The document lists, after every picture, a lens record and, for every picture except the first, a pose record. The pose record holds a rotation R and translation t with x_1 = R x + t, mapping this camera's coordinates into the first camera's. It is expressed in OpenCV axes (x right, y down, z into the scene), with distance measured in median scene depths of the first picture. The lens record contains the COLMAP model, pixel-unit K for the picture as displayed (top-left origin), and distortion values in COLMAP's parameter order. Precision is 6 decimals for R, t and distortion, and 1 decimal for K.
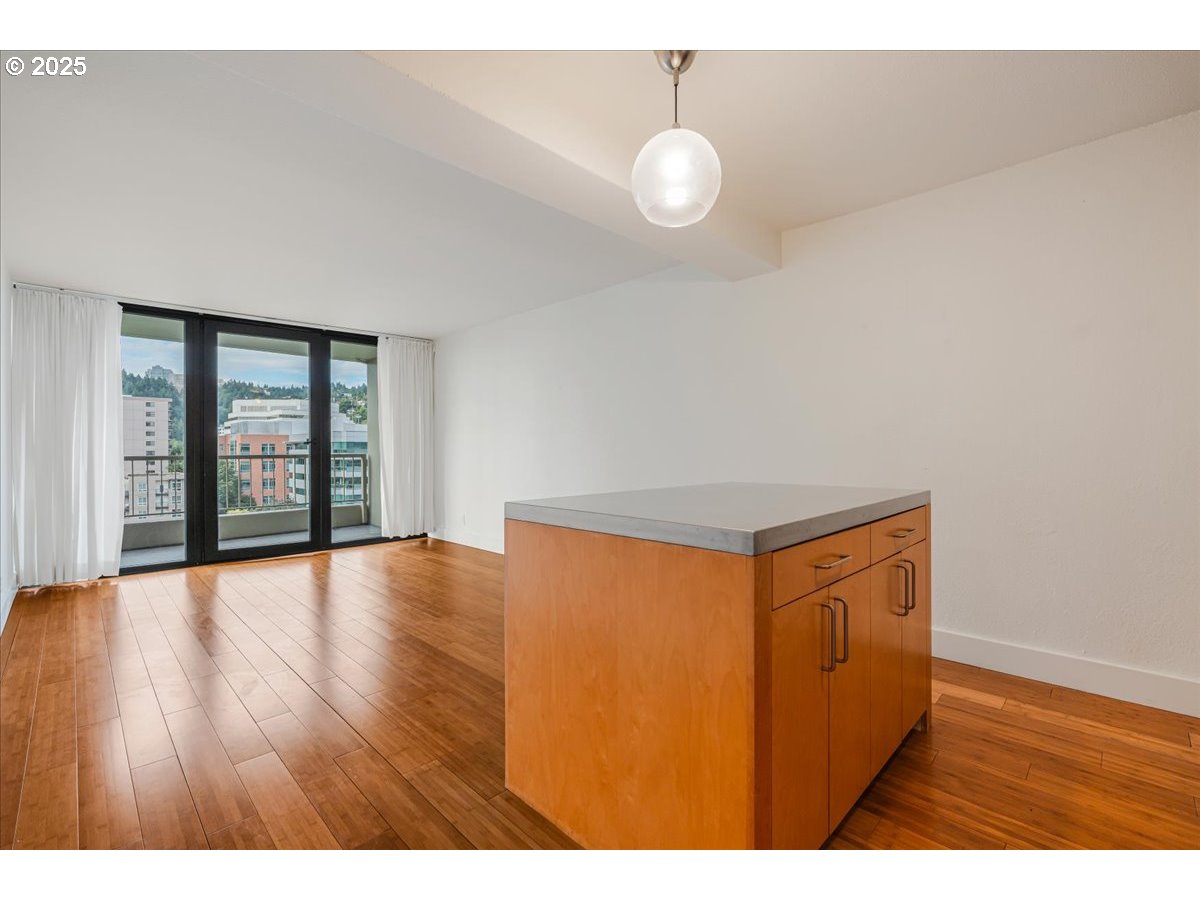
lens RADIAL K [[527.2, 0, 607.0], [0, 527.2, 450.6], [0, 0, 1]] dist [-0.005831, 0.000489]
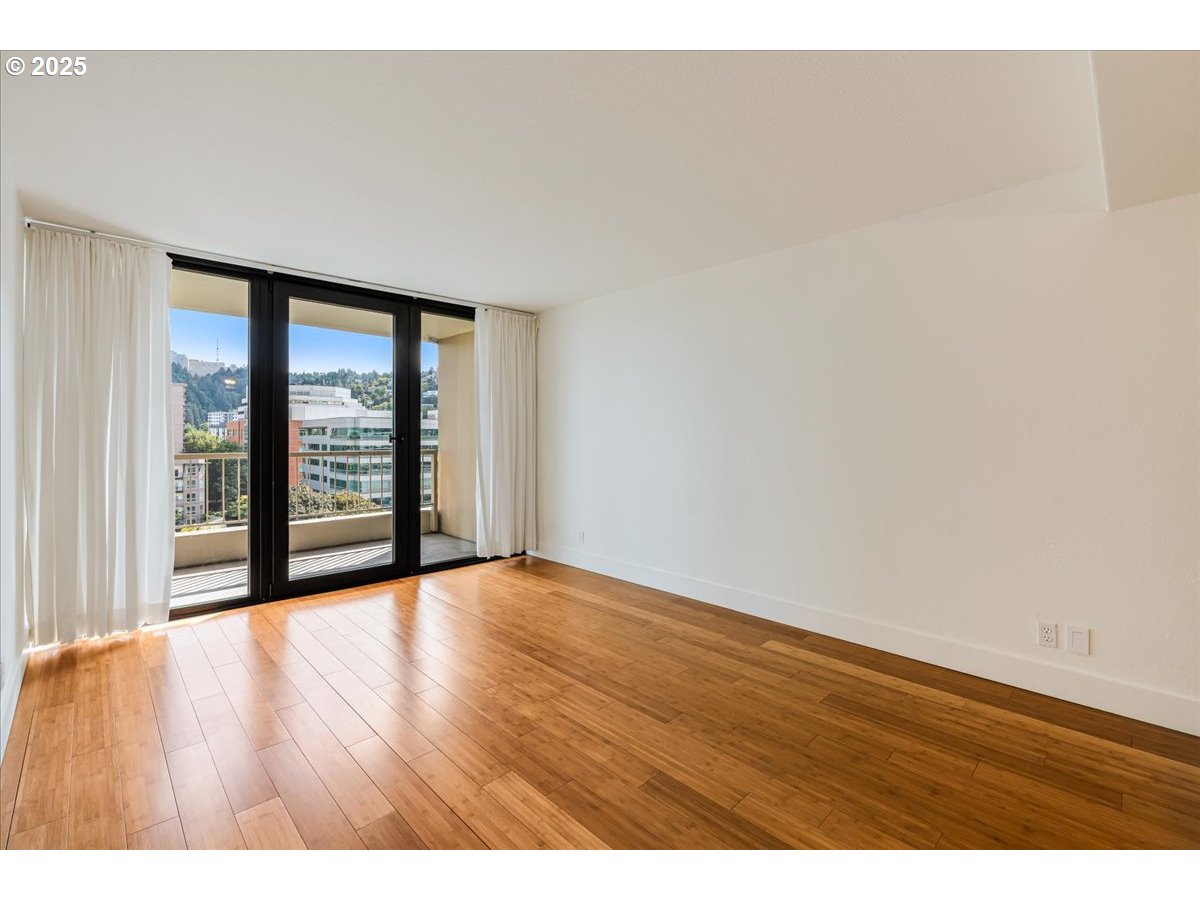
lens RADIAL K [[527.2, 0, 606.6], [0, 527.2, 438.8], [0, 0, 1]] dist [-0.005831, 0.000489]
pose [[0.999835, 0.007925, -0.016338, -0.232020], [-0.007902, 0.999968, 0.001472, -0.020497], [0.016349, -0.001343, 0.999865, 0.209684]]
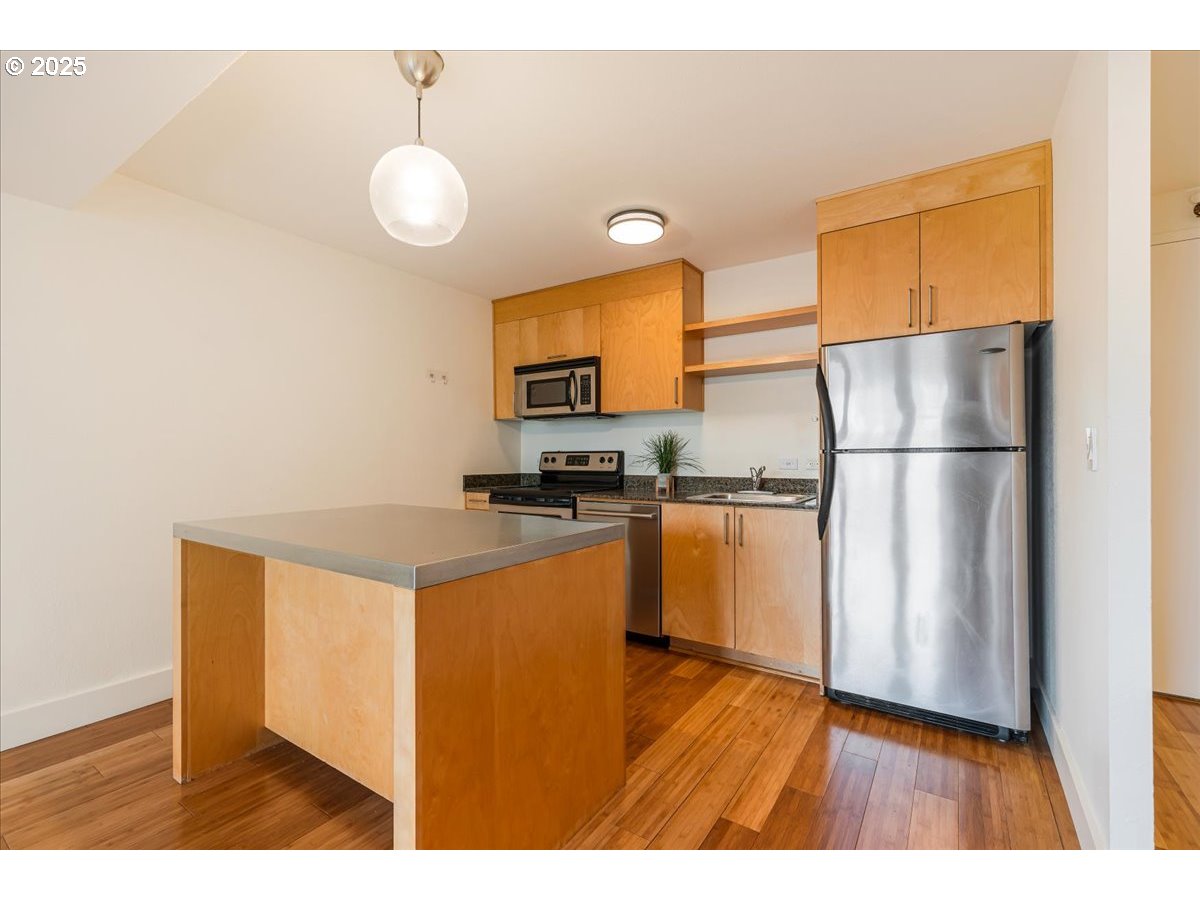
lens RADIAL K [[527.2, 0, 599.6], [0, 527.2, 452.7], [0, 0, 1]] dist [-0.005831, 0.000489]
pose [[-0.183842, 0.011261, 0.982891, -0.263048], [0.003752, 0.999935, -0.010754, -0.011285], [-0.982949, 0.001710, -0.183872, 0.264943]]
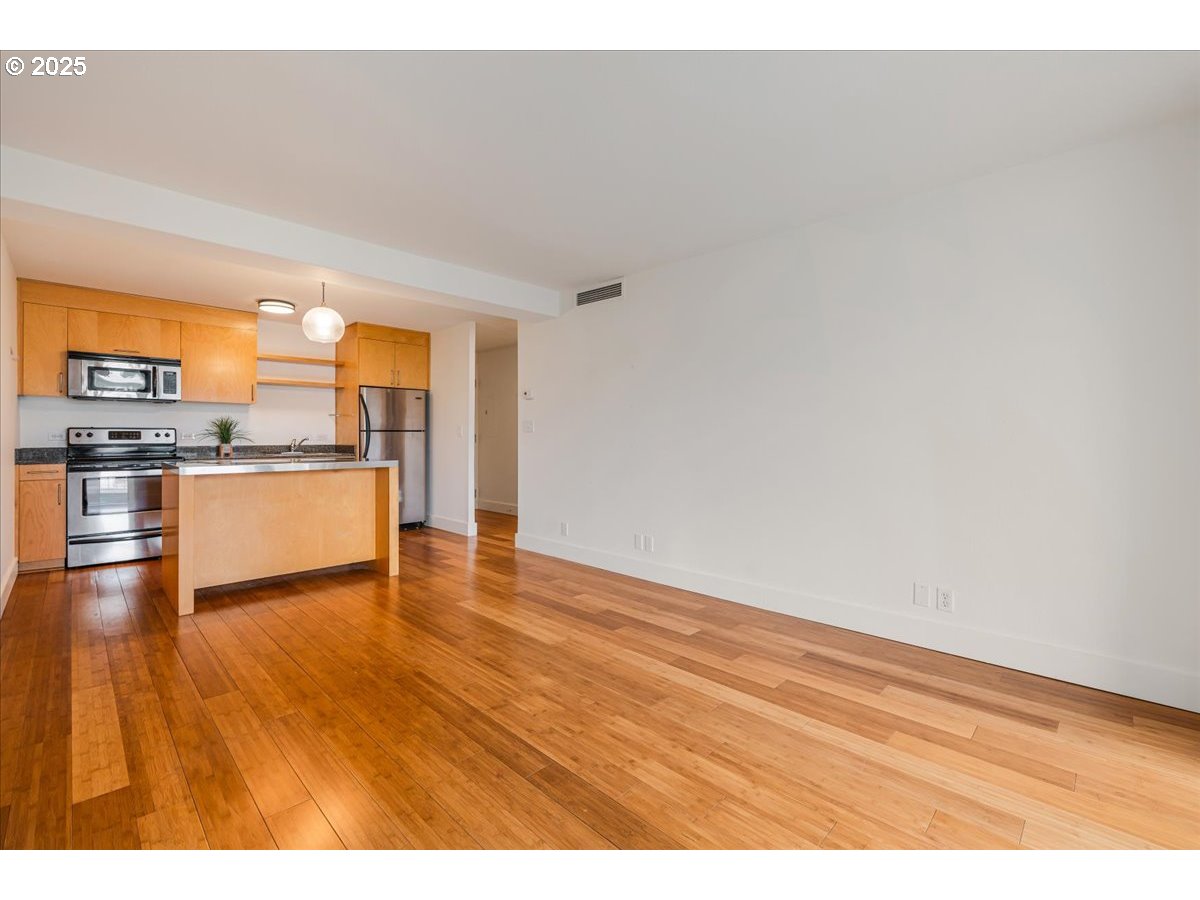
lens RADIAL K [[522.2, 0, 605.8], [0, 522.2, 437.2], [0, 0, 1]] dist [0.000701, -0.000178]
pose [[-0.999989, 0.004436, -0.001387, -0.348190], [0.004433, 0.999989, 0.001644, -0.003233], [0.001394, 0.001638, -0.999998, 1.033560]]
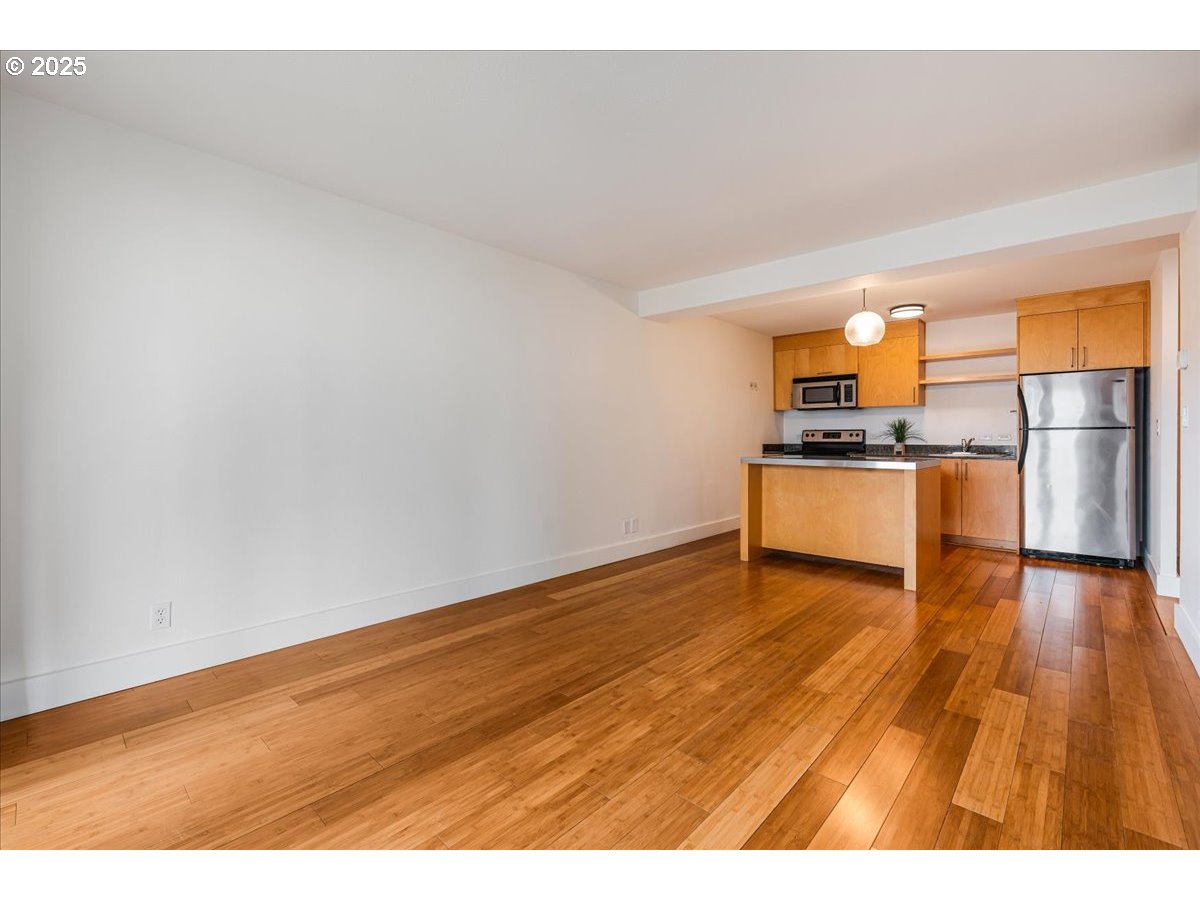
lens RADIAL K [[527.2, 0, 597.2], [0, 527.2, 438.9], [0, 0, 1]] dist [-0.005831, 0.000489]
pose [[-0.026103, 0.001040, 0.999659, -0.705737], [0.001675, 0.999998, -0.000997, -0.000643], [-0.999658, 0.001648, -0.026105, 0.714296]]
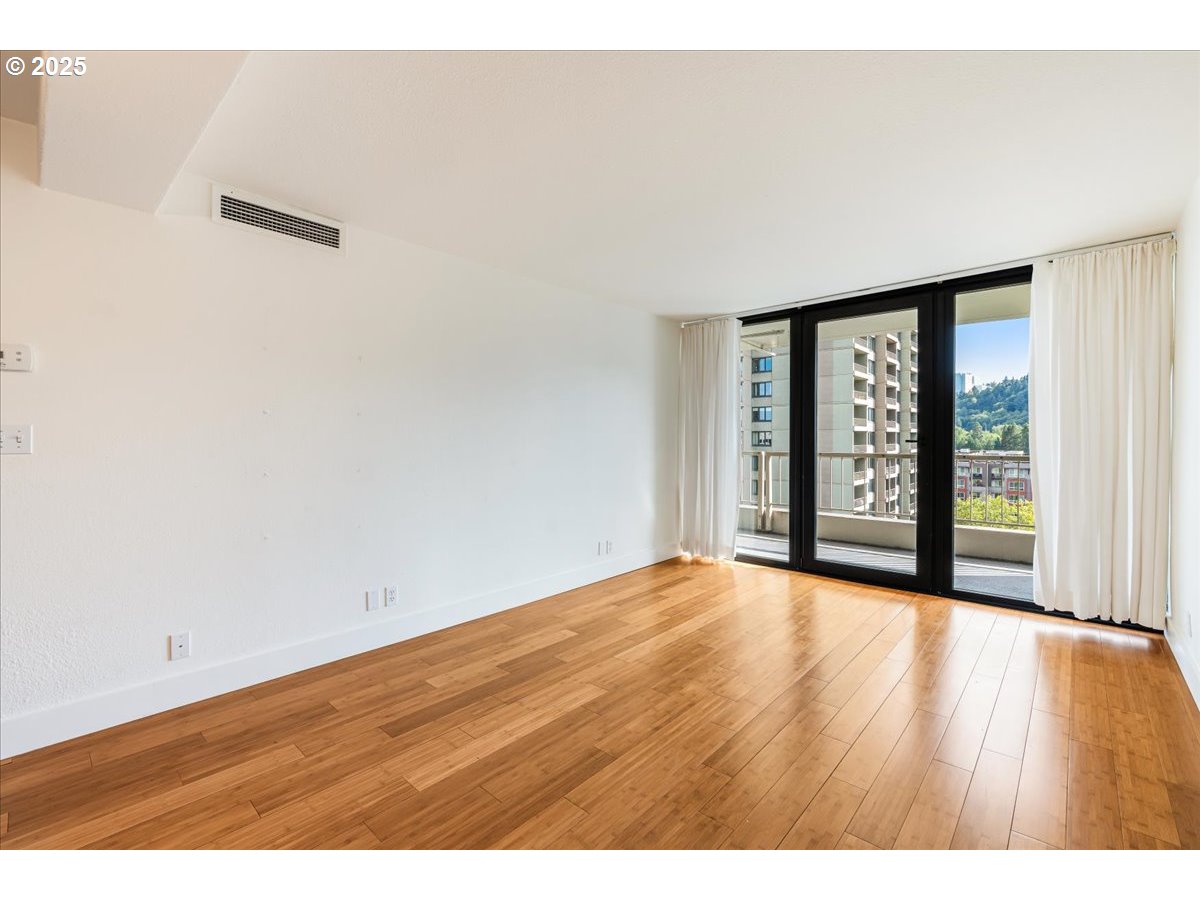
lens RADIAL K [[527.2, 0, 600.5], [0, 527.2, 441.8], [0, 0, 1]] dist [-0.005831, 0.000489]
pose [[0.036535, 0.013214, -0.999245, 0.147276], [-0.002305, 0.999911, 0.013139, -0.025322], [0.999330, 0.001823, 0.036563, 0.520202]]
